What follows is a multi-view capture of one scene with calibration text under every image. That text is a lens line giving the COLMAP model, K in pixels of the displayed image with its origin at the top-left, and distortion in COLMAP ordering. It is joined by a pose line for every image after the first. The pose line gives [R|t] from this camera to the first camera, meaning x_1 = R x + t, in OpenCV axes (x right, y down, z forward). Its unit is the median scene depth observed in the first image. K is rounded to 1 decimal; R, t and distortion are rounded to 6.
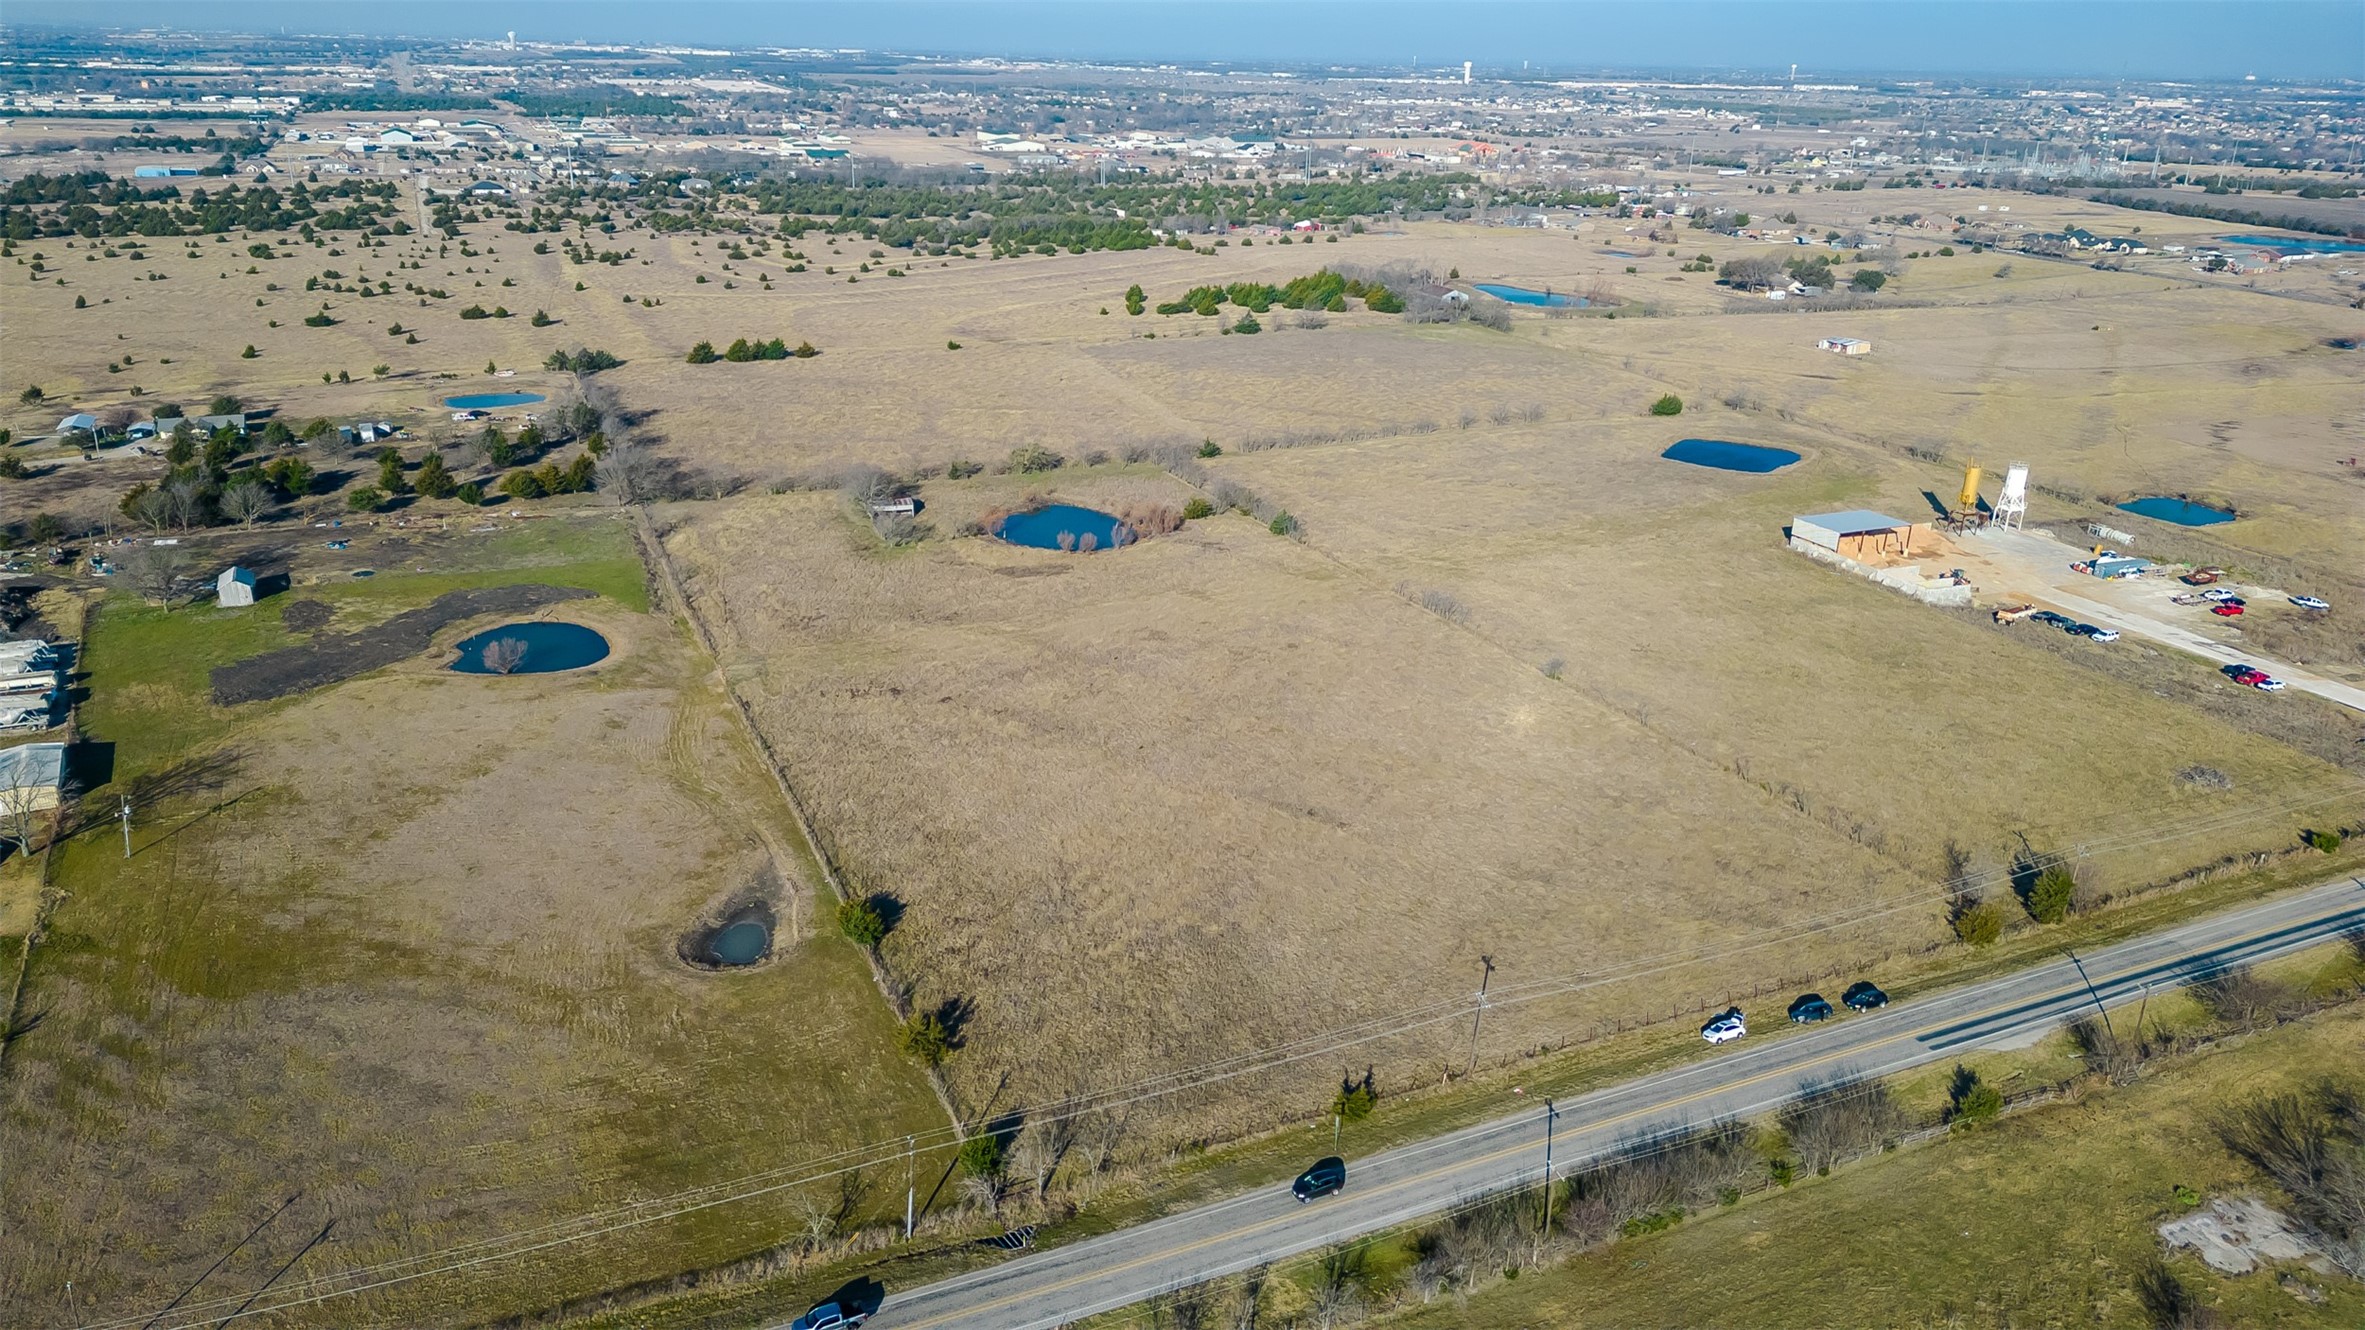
lens RADIAL K [[1643.5, 0, 1175.0], [0, 1643.5, 665.3], [0, 0, 1]] dist [0.076519, -0.067309]
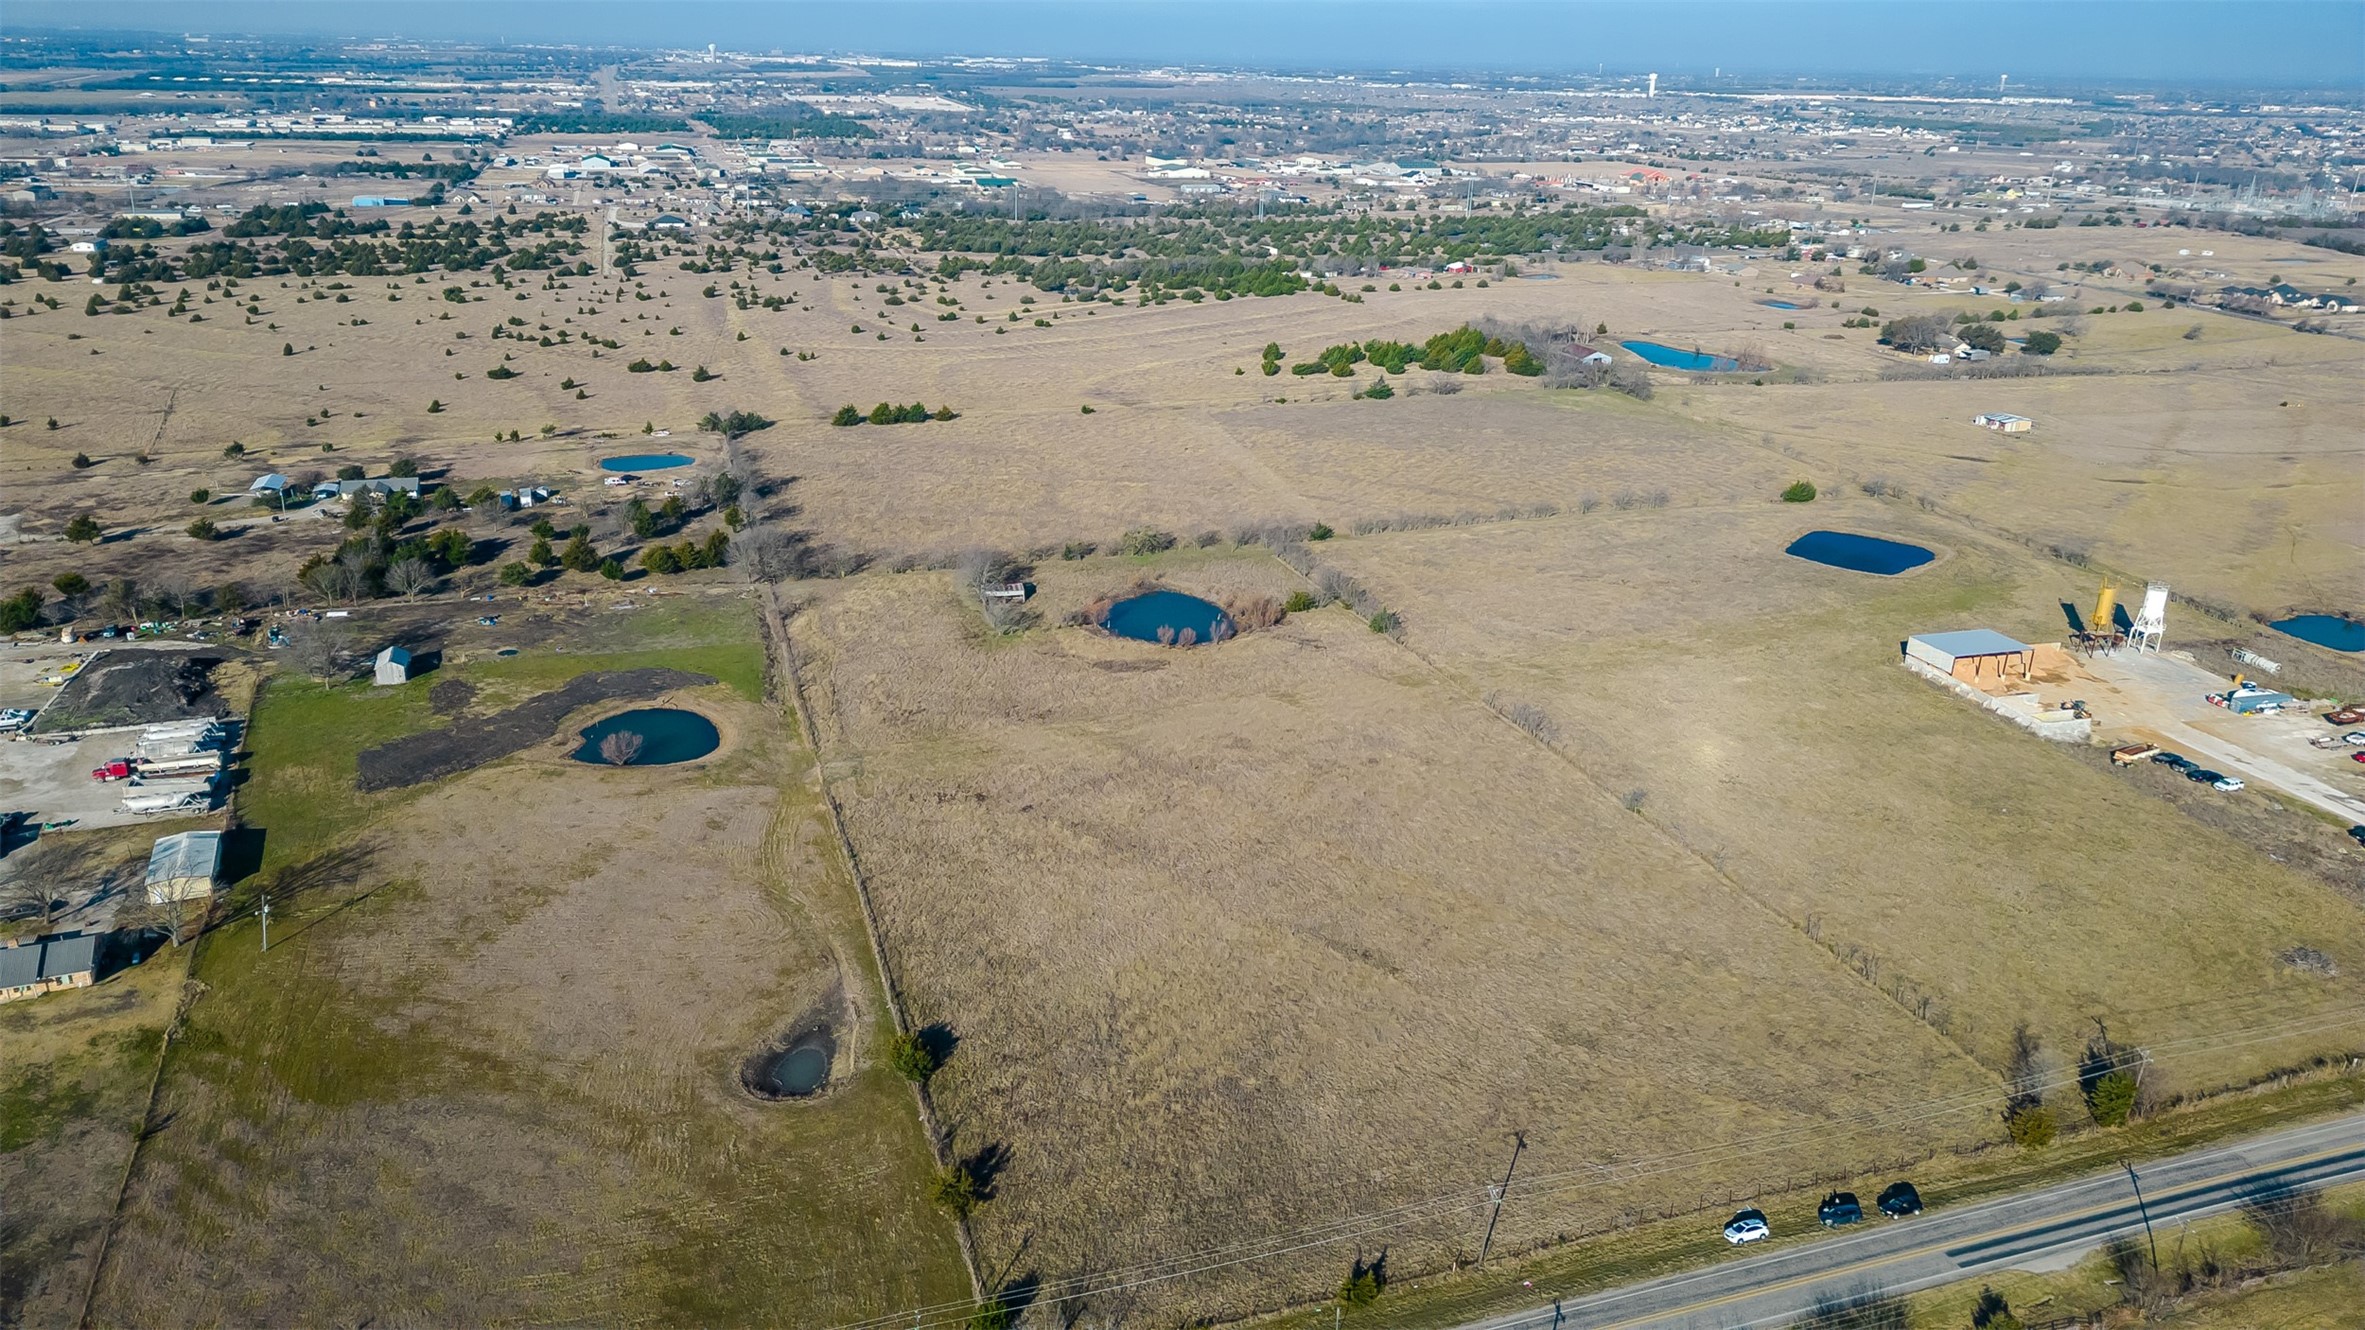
lens RADIAL K [[1643.5, 0, 1175.0], [0, 1643.5, 665.3], [0, 0, 1]] dist [0.076519, -0.067309]
pose [[0.994700, 0.035914, -0.096340, 0.038902], [-0.036171, 0.999345, -0.000924, -0.056361], [0.096243, 0.004403, 0.995348, -0.016457]]
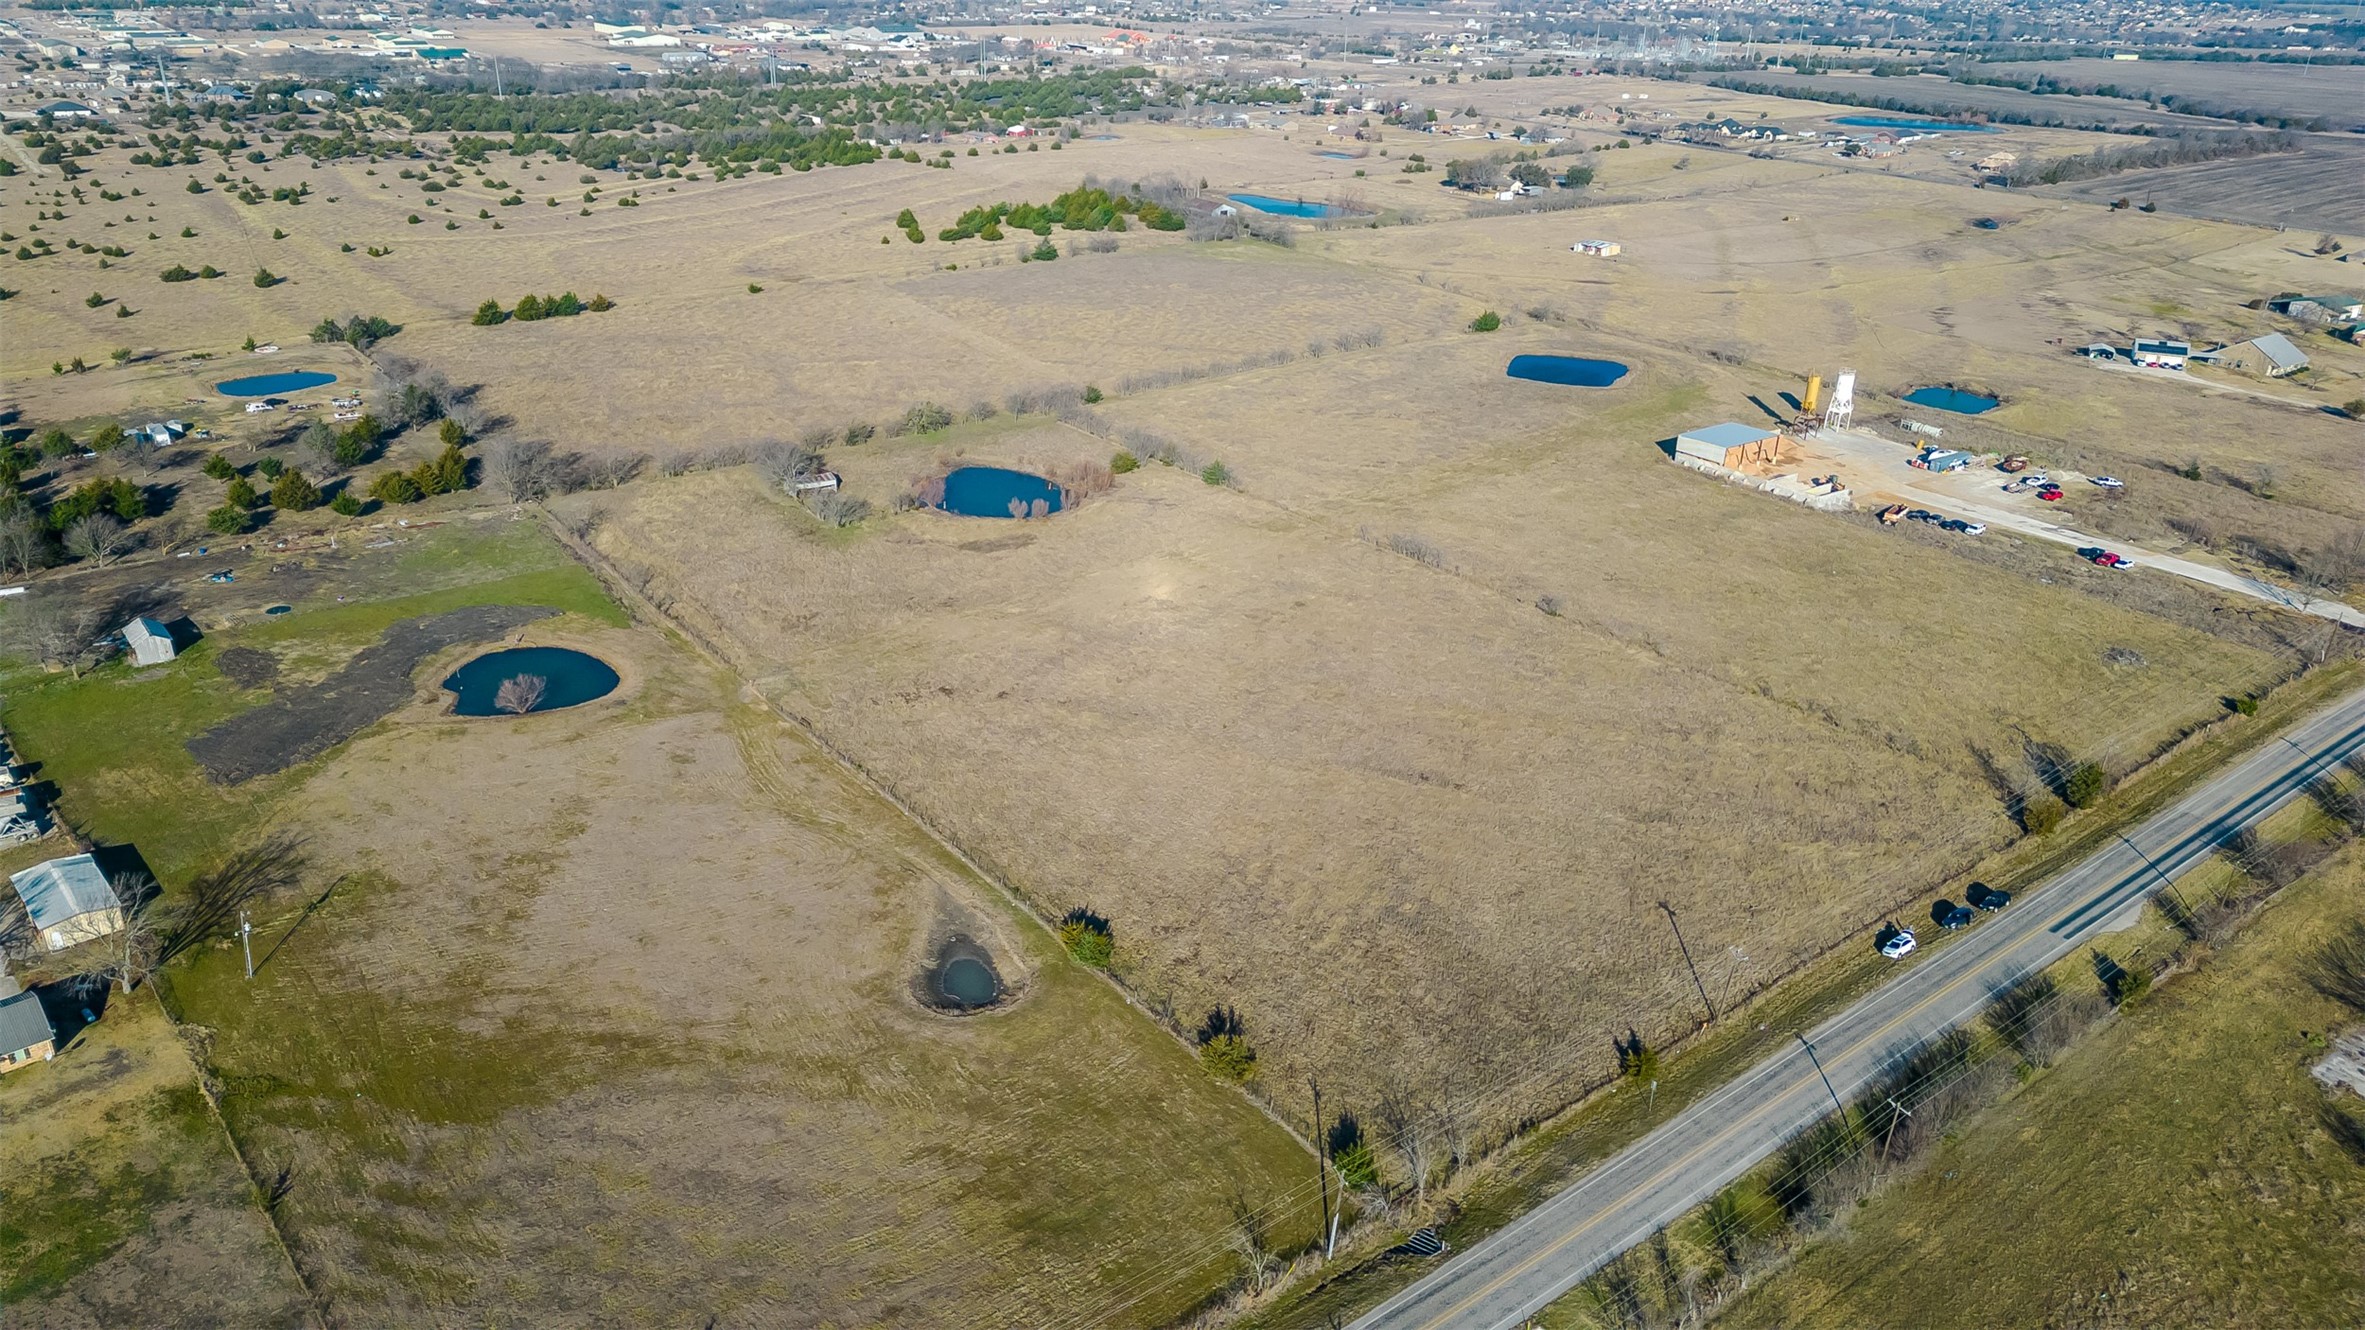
lens RADIAL K [[1643.5, 0, 1175.0], [0, 1643.5, 665.3], [0, 0, 1]] dist [0.076519, -0.067309]
pose [[0.972429, -0.096566, 0.212265, -0.193554], [0.082177, 0.993745, 0.075617, -0.049492], [-0.218239, -0.056088, 0.974282, 0.012127]]
